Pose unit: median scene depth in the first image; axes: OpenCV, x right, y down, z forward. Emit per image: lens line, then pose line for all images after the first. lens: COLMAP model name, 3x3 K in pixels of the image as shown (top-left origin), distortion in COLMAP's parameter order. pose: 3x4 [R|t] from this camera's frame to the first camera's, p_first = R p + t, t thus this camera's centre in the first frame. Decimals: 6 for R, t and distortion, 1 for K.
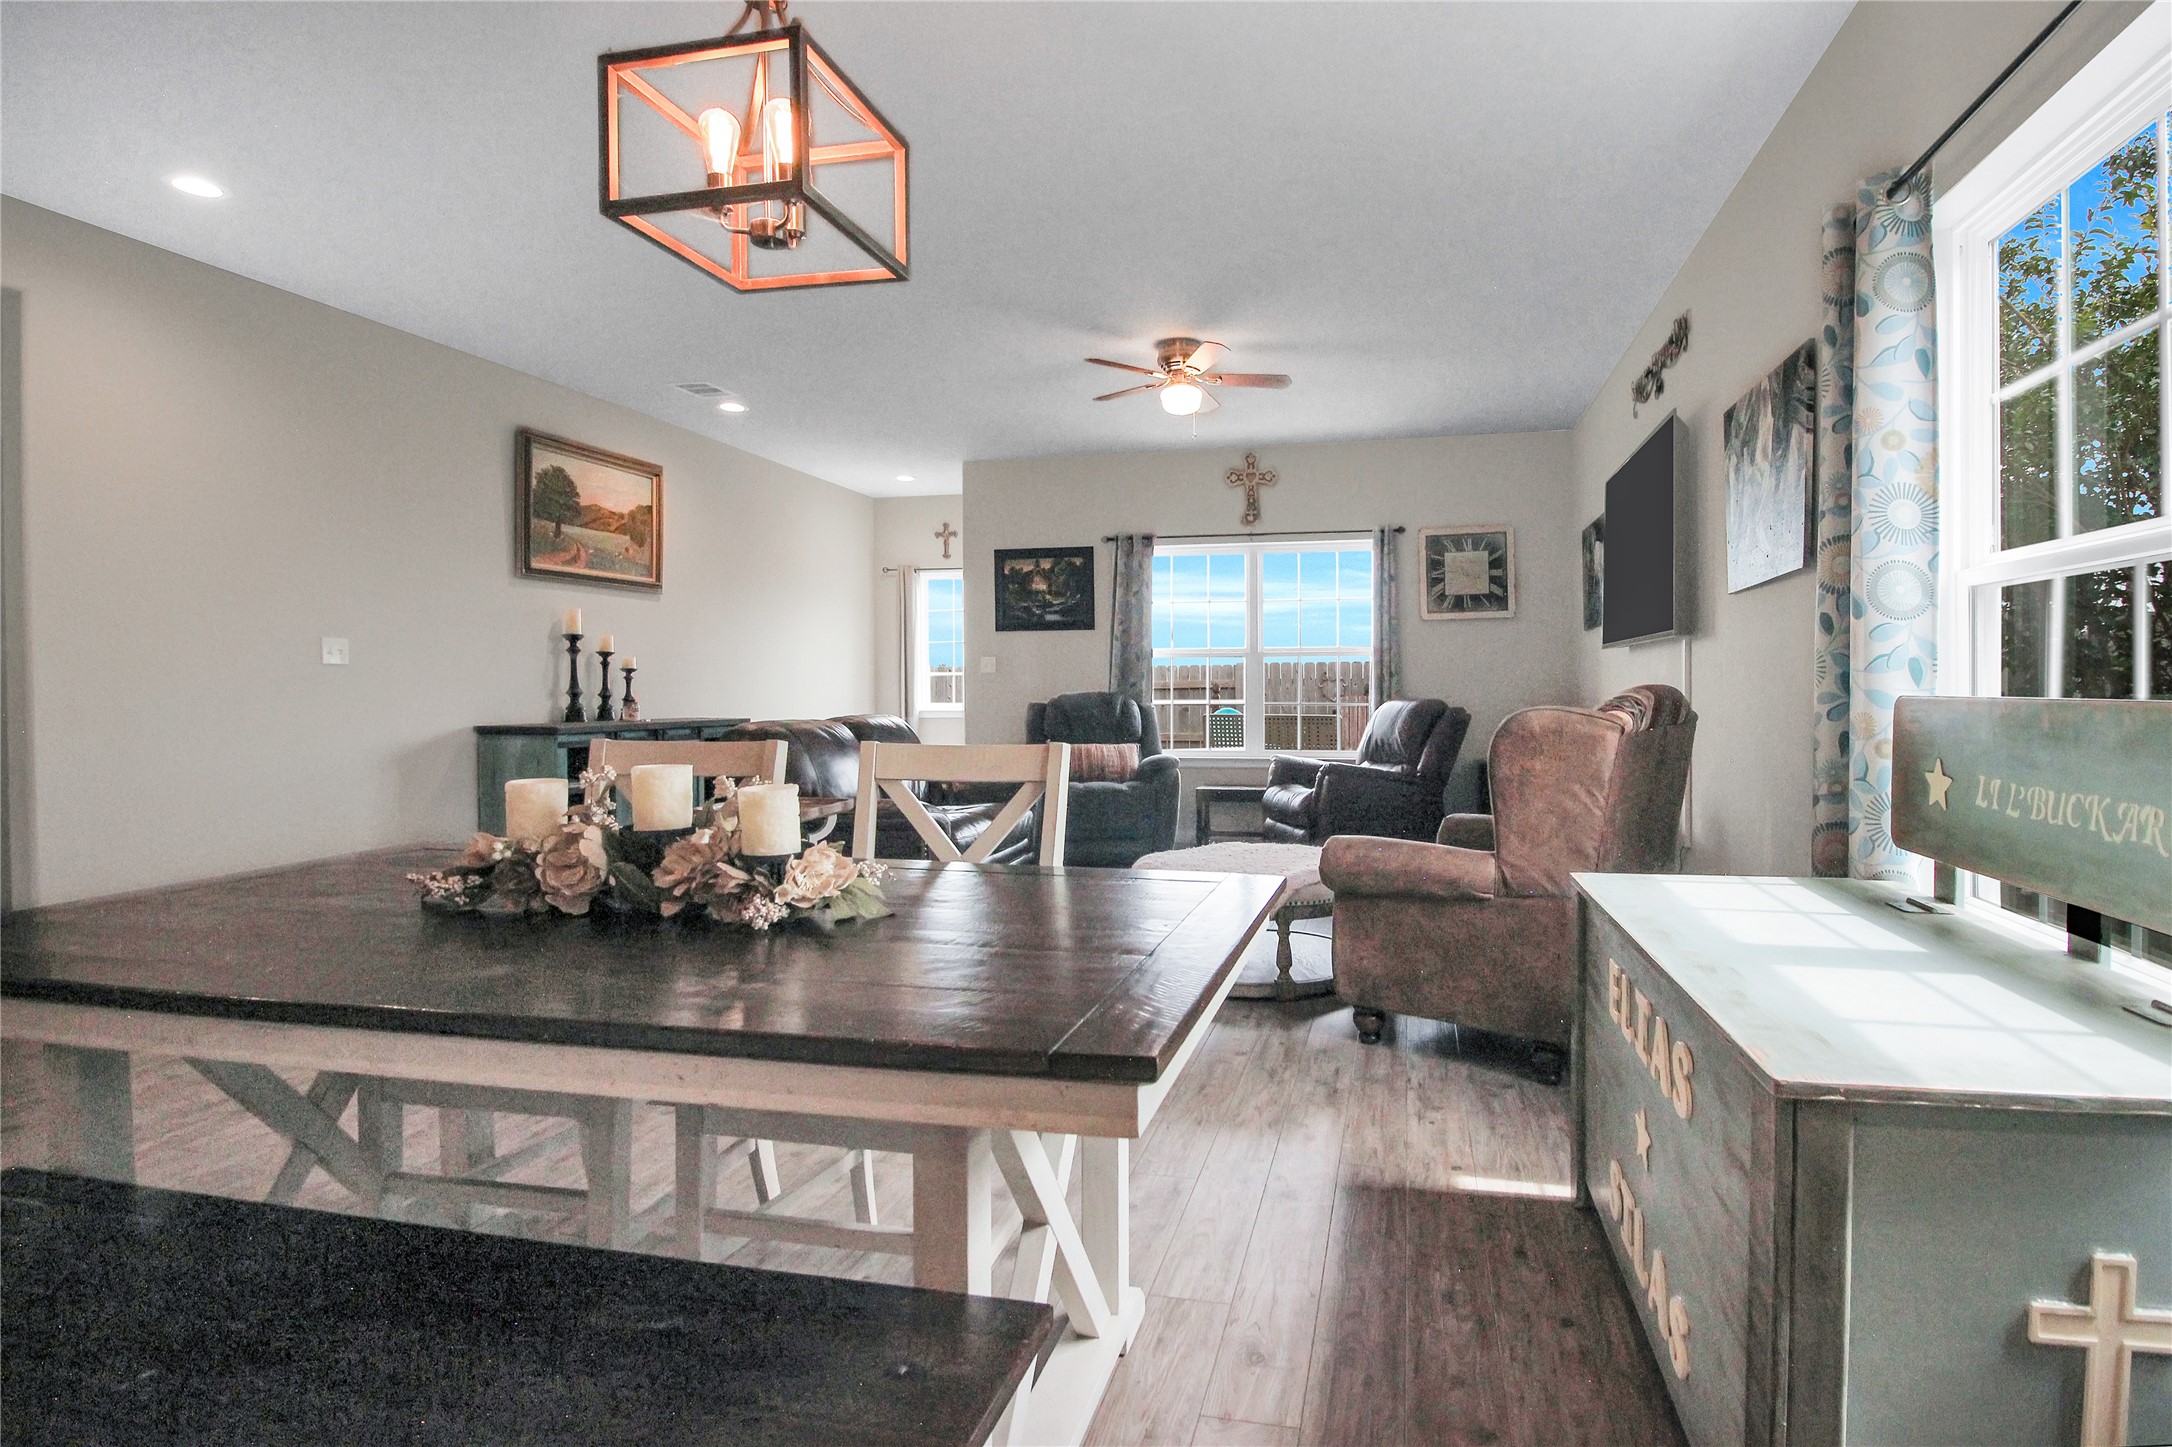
lens RADIAL K [[1063.1, 0, 1161.1], [0, 1063.1, 719.4], [0, 0, 1]] dist [-0.001029, -0.000600]
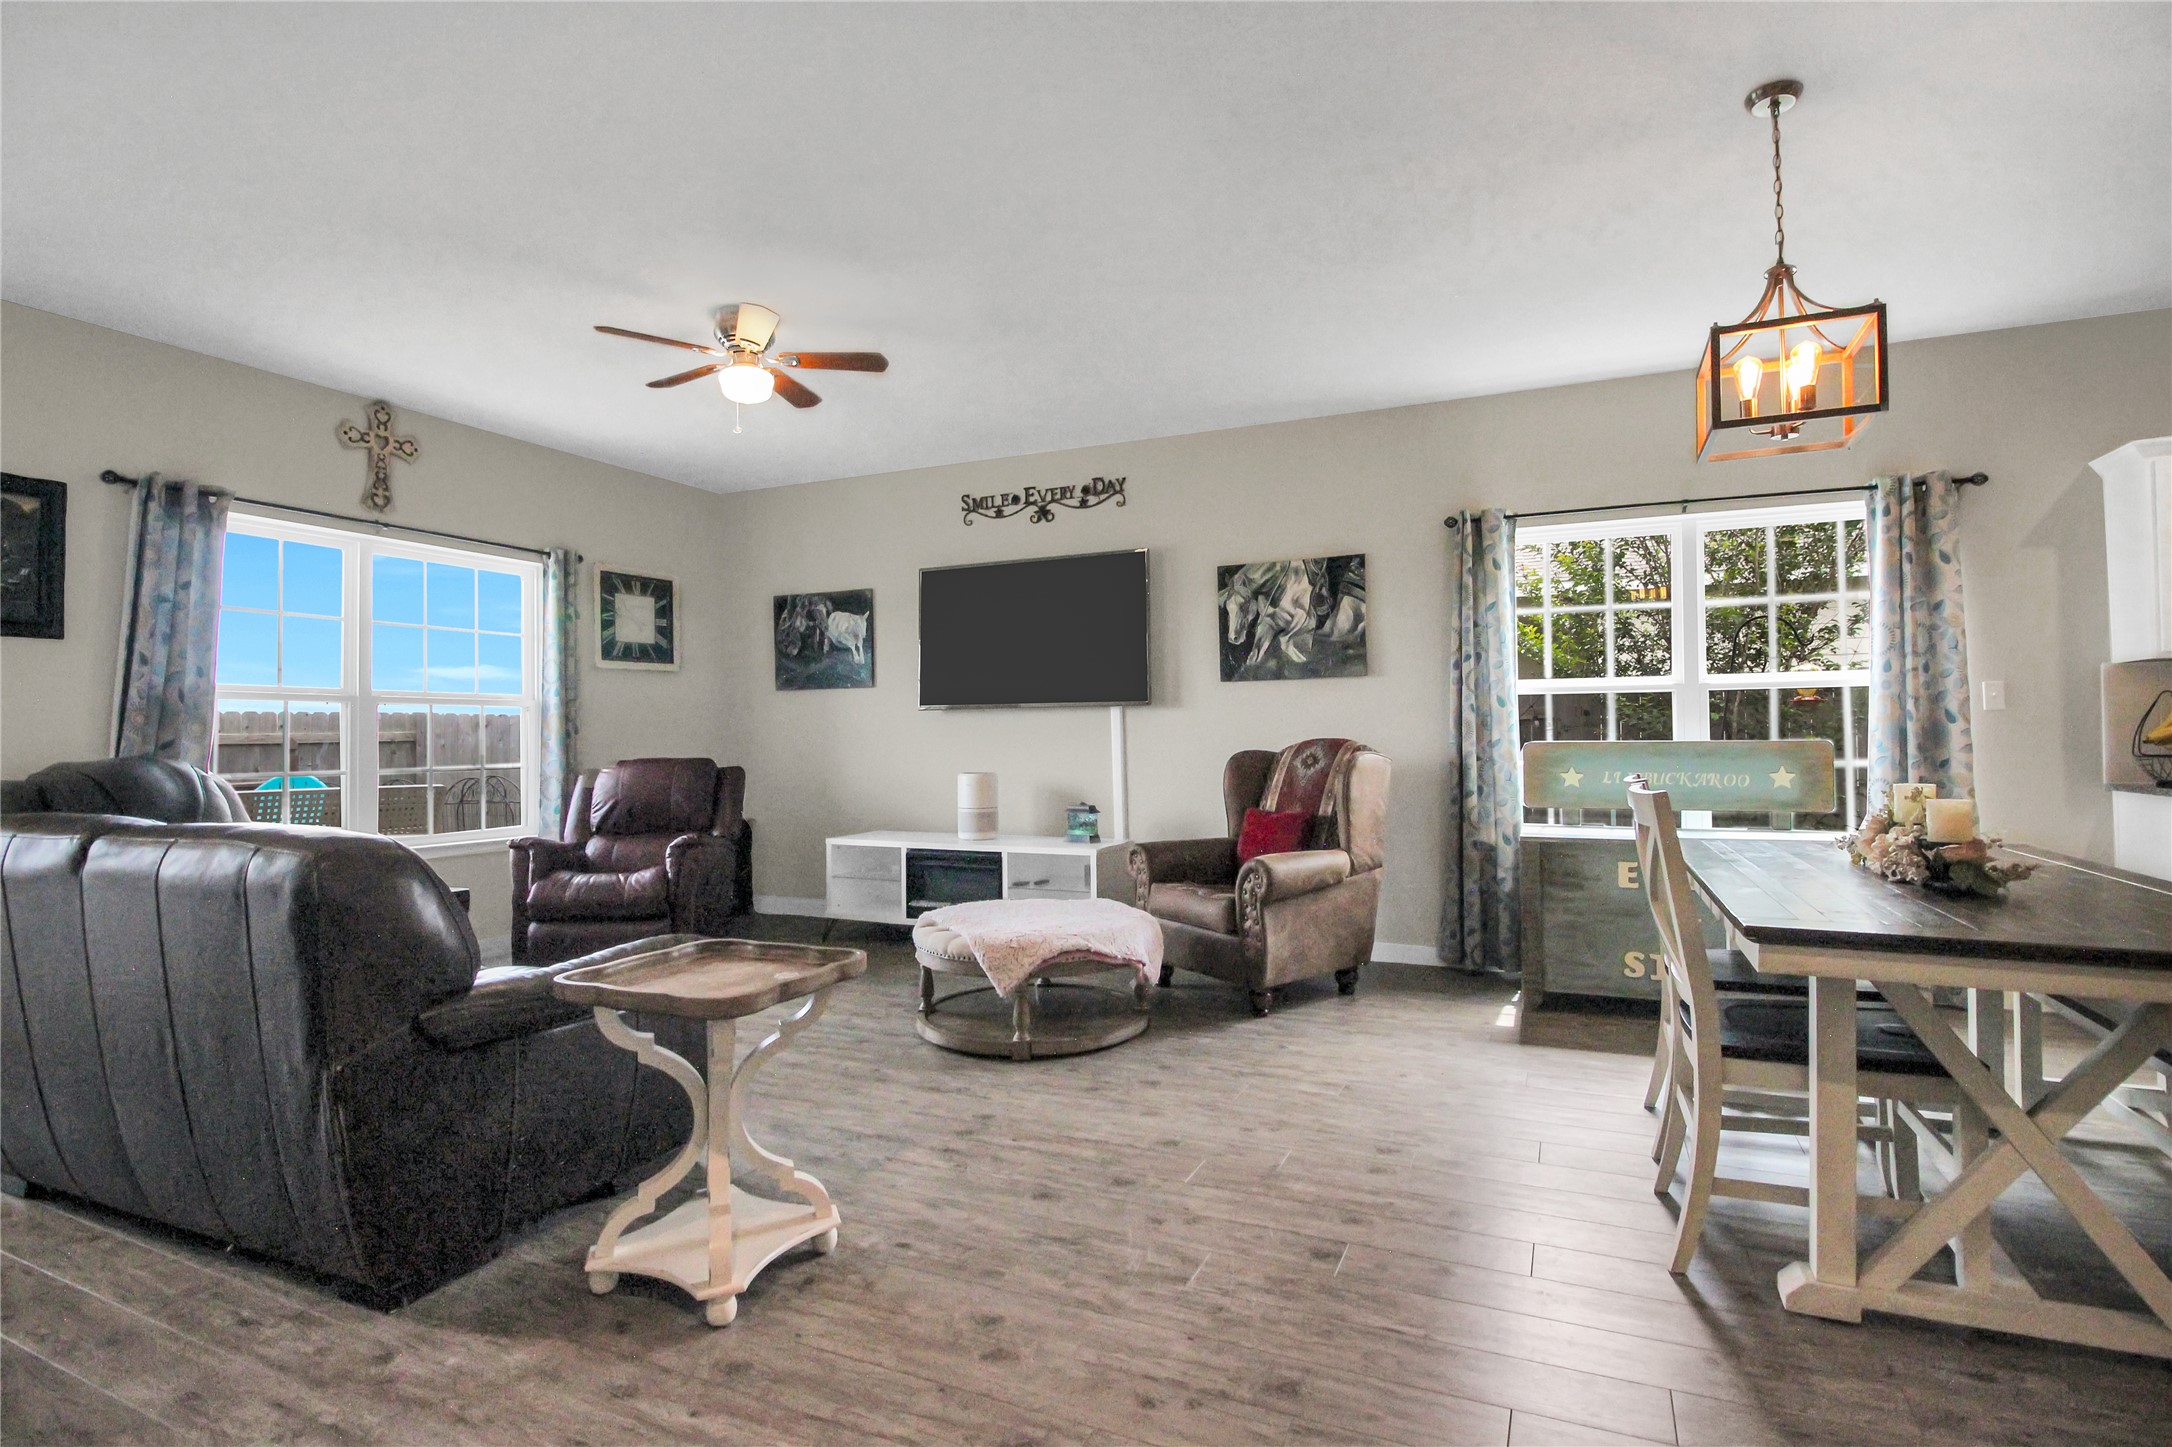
lens RADIAL K [[1010.6, 0, 1135.9], [0, 1010.6, 717.8], [0, 0, 1]] dist [-0.000626, -0.009835]
pose [[0.195190, 0.020857, 0.980544, -0.466858], [0.038015, 0.998862, -0.028814, -0.012897], [-0.980028, 0.042899, 0.194175, 0.416839]]
